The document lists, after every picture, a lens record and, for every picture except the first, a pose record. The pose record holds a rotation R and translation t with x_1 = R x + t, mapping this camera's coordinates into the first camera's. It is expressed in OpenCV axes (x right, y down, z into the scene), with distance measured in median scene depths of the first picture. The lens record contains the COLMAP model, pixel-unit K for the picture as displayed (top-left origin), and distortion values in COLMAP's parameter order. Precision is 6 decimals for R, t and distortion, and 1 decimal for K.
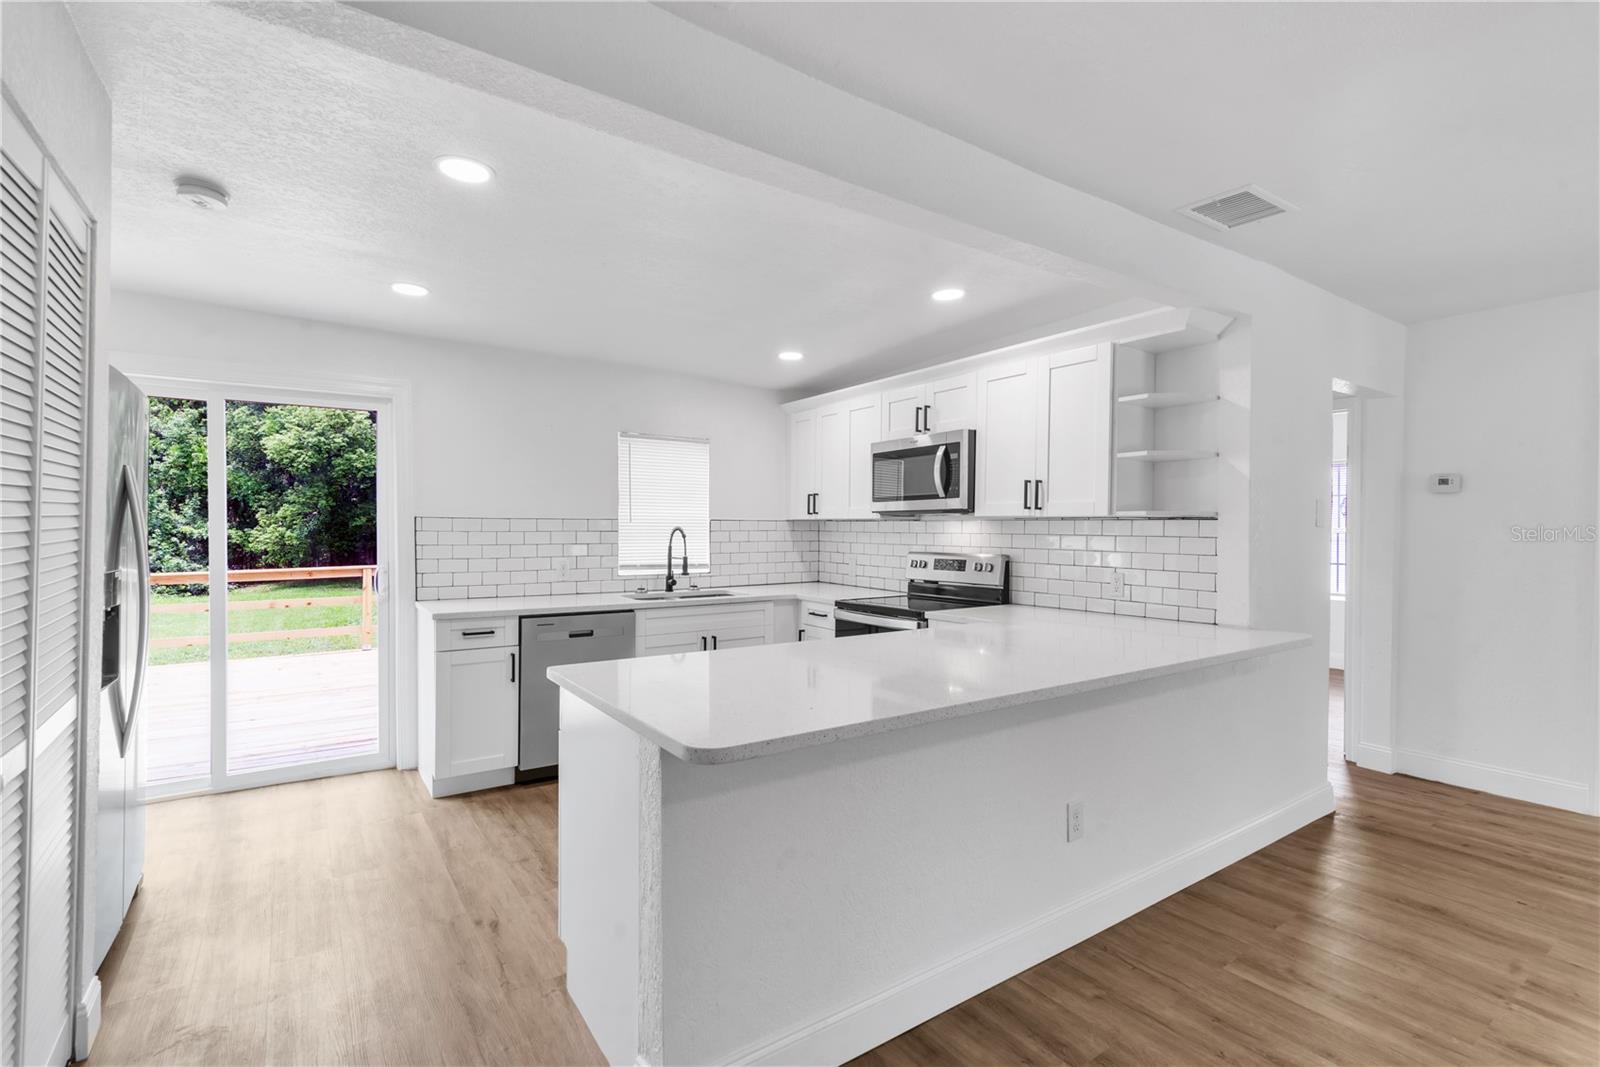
lens RADIAL K [[753.6, 0, 819.6], [0, 753.6, 526.8], [0, 0, 1]] dist [0.005240, 0.000123]
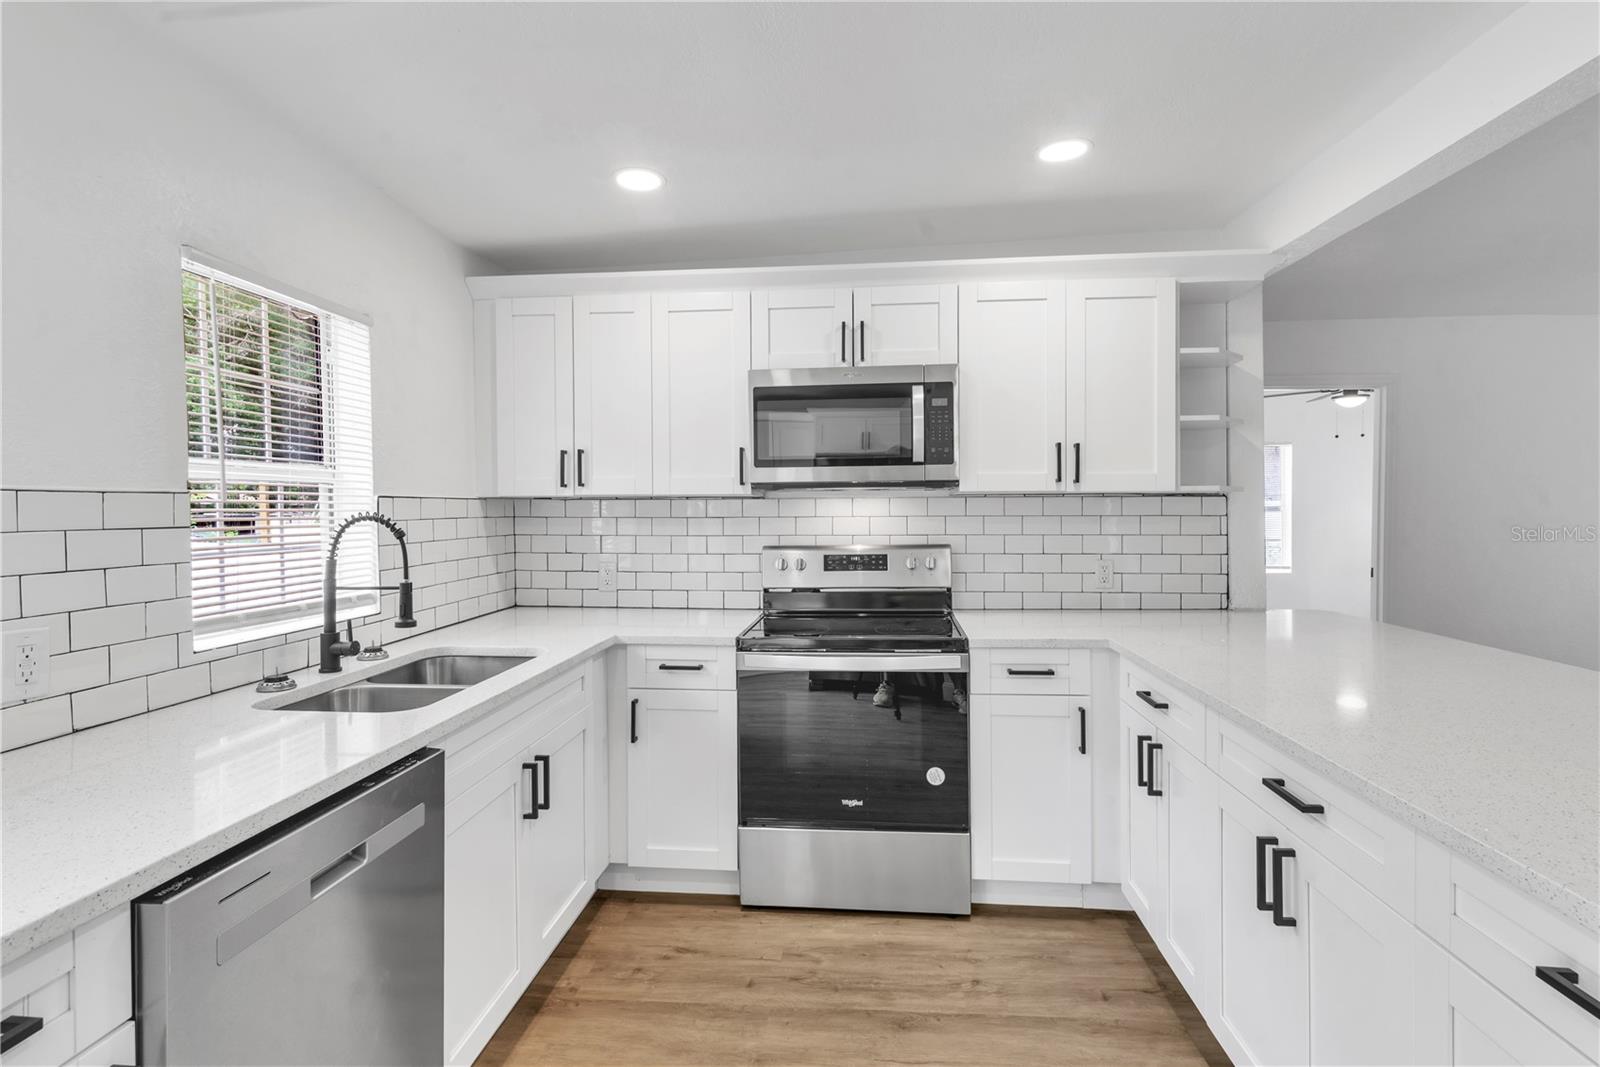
lens RADIAL K [[753.6, 0, 819.6], [0, 753.6, 526.8], [0, 0, 1]] dist [0.005240, 0.000123]
pose [[0.636150, -0.026927, 0.771095, -0.376018], [0.008163, 0.999570, 0.028172, -0.001752], [-0.771522, -0.011627, 0.636096, 0.588108]]
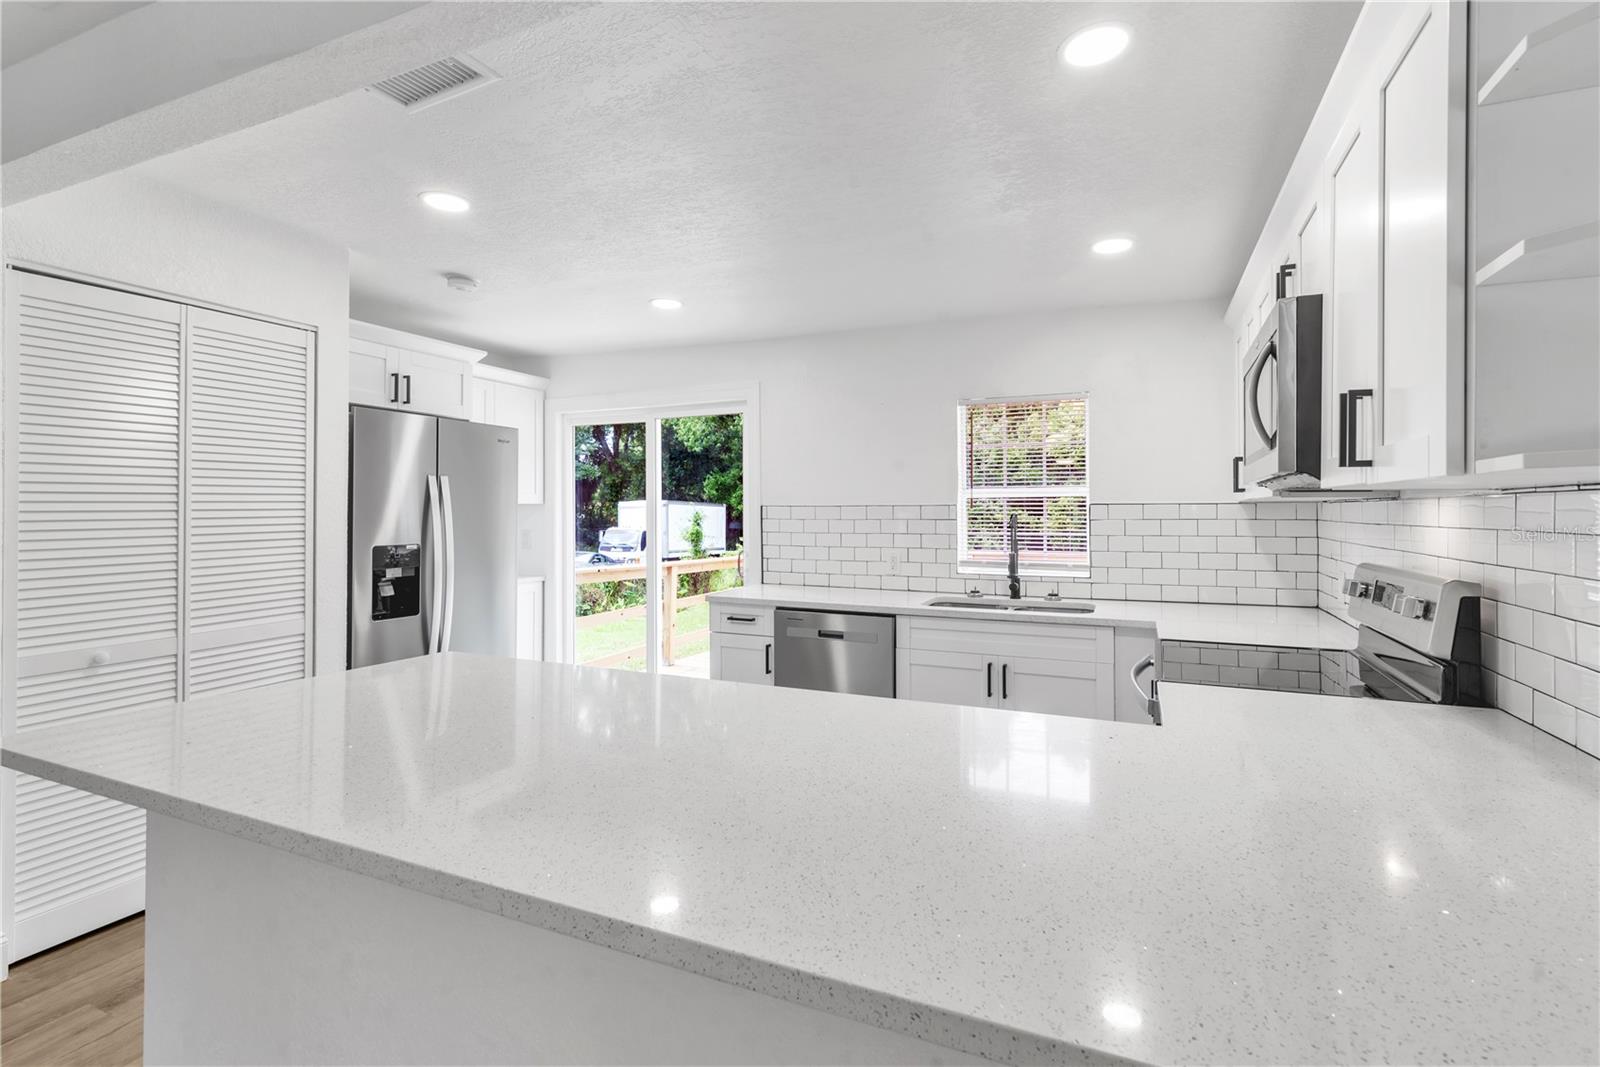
lens RADIAL K [[764.8, 0, 795.8], [0, 764.8, 500.0], [0, 0, 1]] dist [0.015568, 0.000073]
pose [[0.489712, -0.019758, -0.871660, 0.408285], [0.003424, 0.999779, -0.020738, 0.001245], [0.871878, 0.007171, 0.489671, 0.461763]]
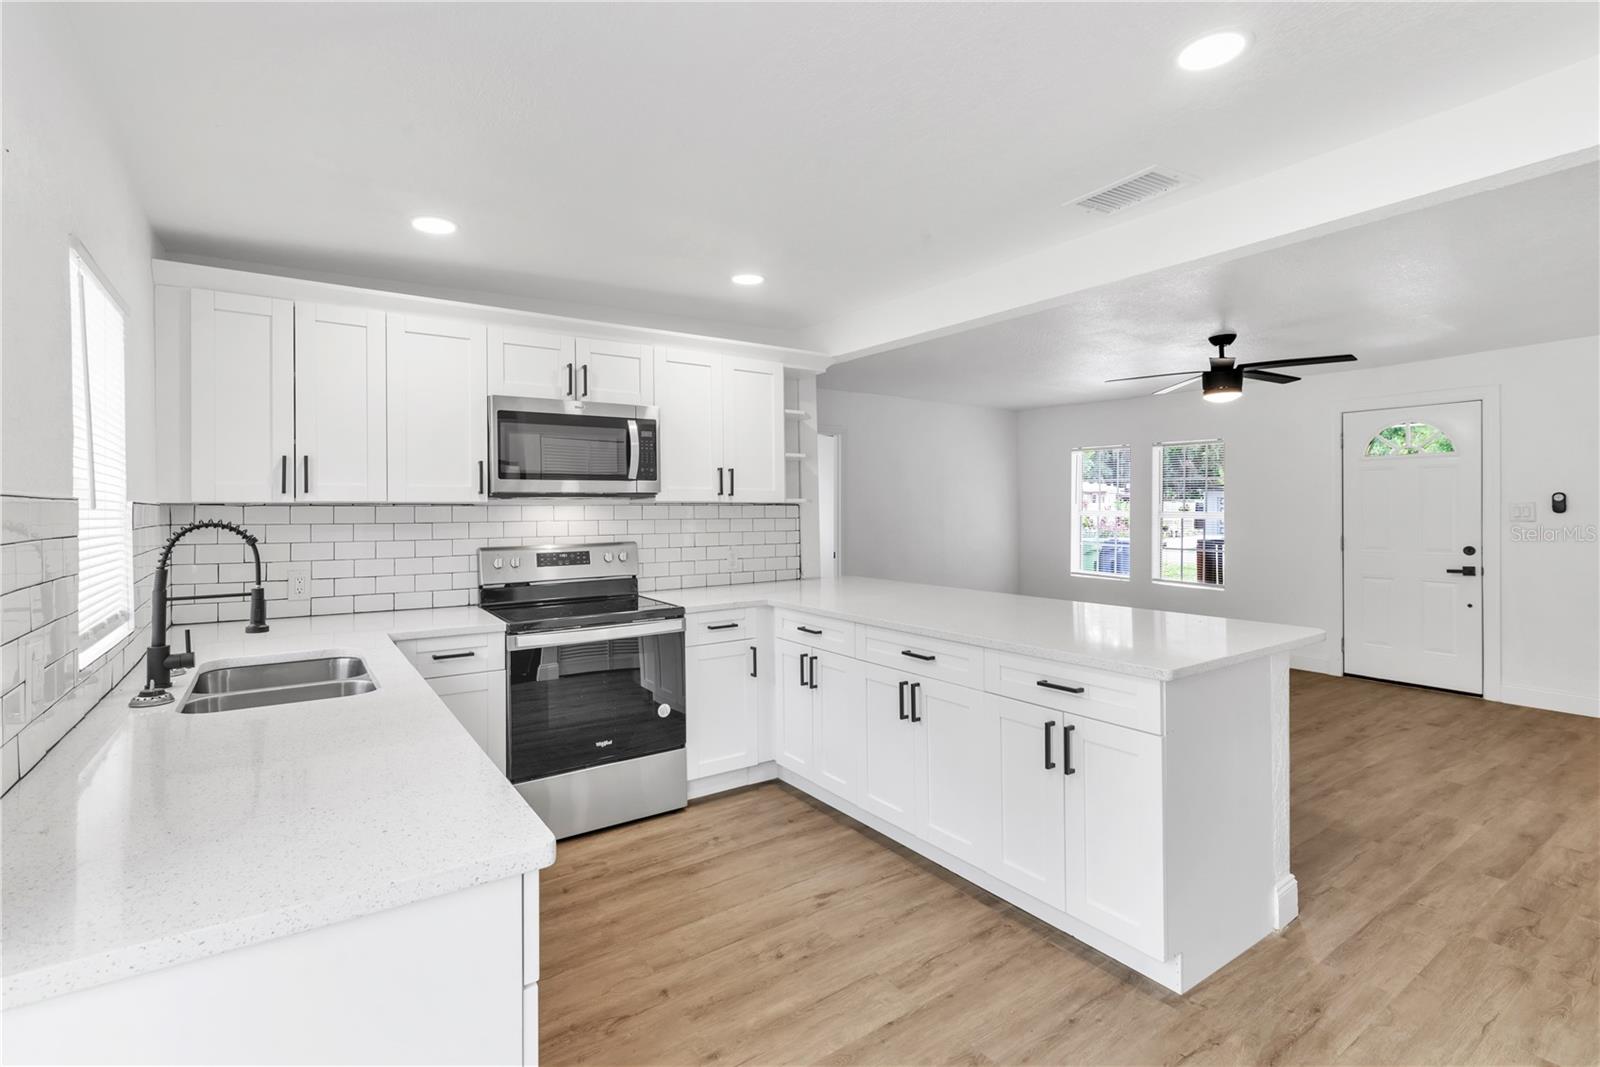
lens RADIAL K [[724.9, 0, 796.9], [0, 724.9, 519.9], [0, 0, 1]] dist [0.012857, -0.000214]
pose [[0.008336, -0.017753, 0.999808, -0.624826], [0.006860, 0.999820, 0.017696, -0.004951], [-0.999942, 0.006712, 0.008456, 0.734466]]
